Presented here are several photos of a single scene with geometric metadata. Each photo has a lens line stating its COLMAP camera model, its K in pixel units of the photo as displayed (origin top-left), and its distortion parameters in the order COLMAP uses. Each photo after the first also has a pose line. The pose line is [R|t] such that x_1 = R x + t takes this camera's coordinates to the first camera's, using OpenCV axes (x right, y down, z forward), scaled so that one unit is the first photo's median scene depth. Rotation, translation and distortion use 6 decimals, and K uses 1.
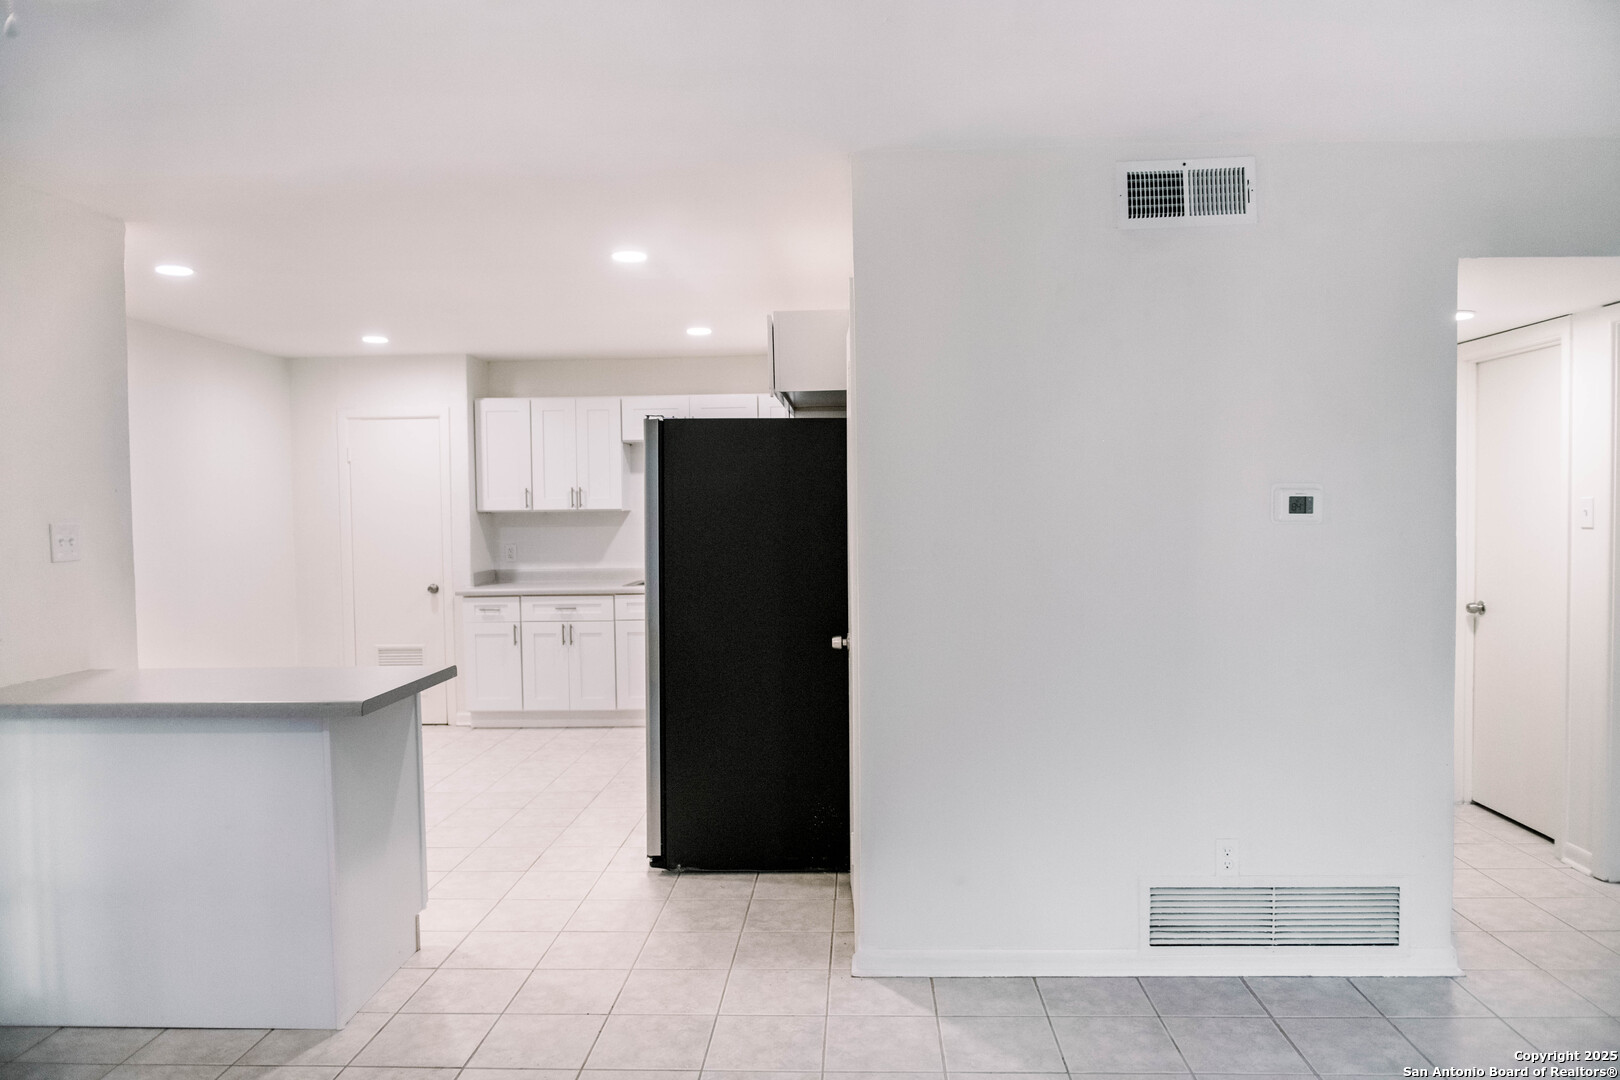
lens RADIAL K [[1085.4, 0, 794.7], [0, 1085.4, 545.4], [0, 0, 1]] dist [-0.020123, -0.003986]
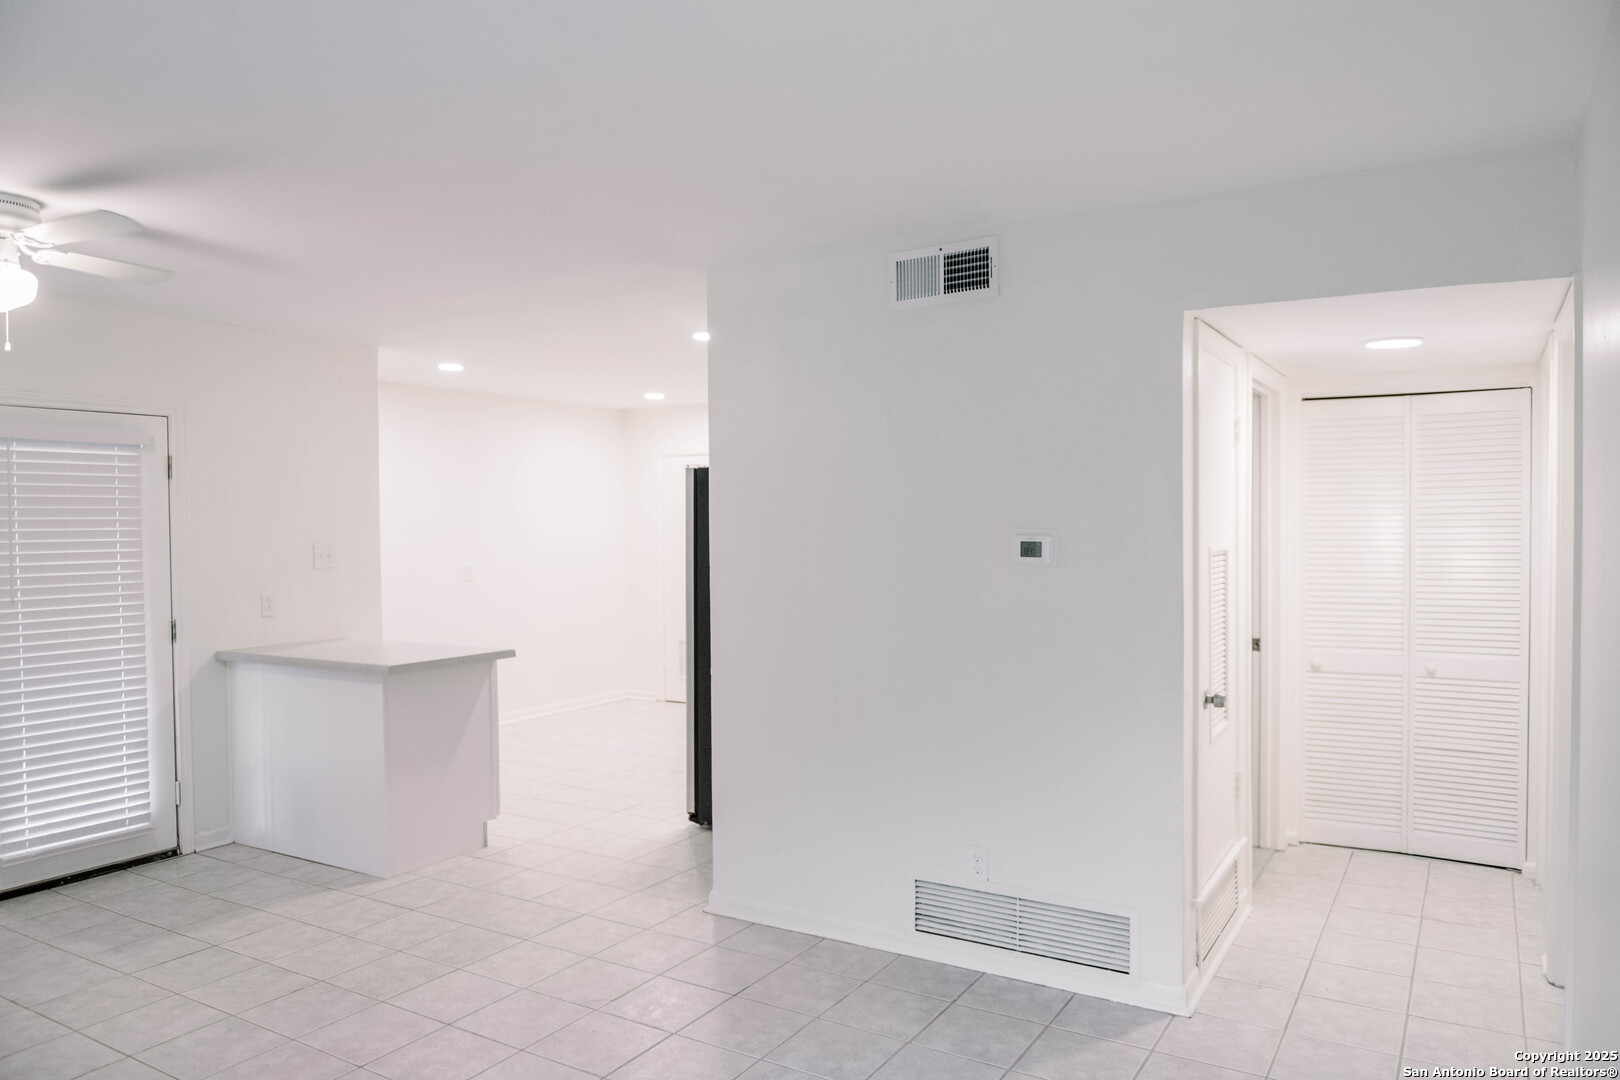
lens RADIAL K [[1085.4, 0, 794.7], [0, 1085.4, 545.4], [0, 0, 1]] dist [-0.020123, -0.003986]
pose [[0.877516, 0.017082, -0.479243, 0.763662], [-0.020793, 0.999781, -0.002438, -0.032760], [0.479097, 0.012104, 0.877679, -0.075407]]
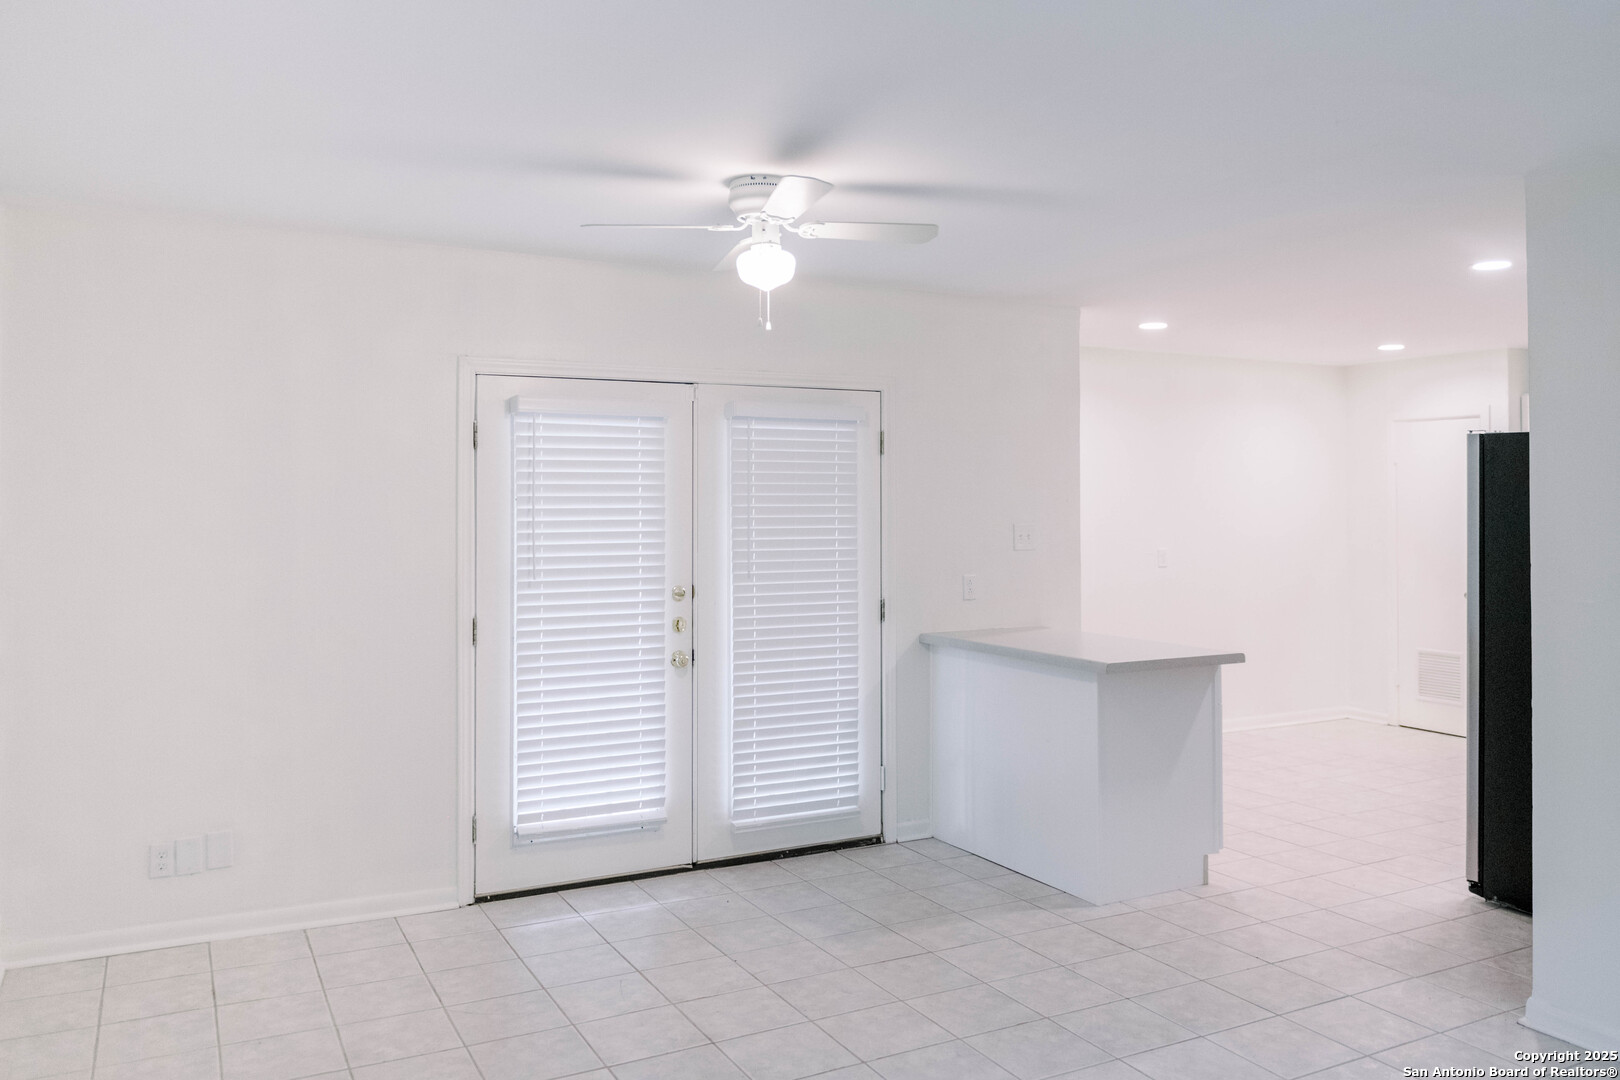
lens RADIAL K [[1211.8, 0, 836.5], [0, 1211.8, 477.7], [0, 0, 1]] dist [-0.017312, -0.004163]
pose [[0.521498, -0.002880, -0.853247, 0.654916], [-0.037982, 0.998925, -0.026586, -0.033123], [0.852406, 0.046272, 0.520828, -0.090216]]
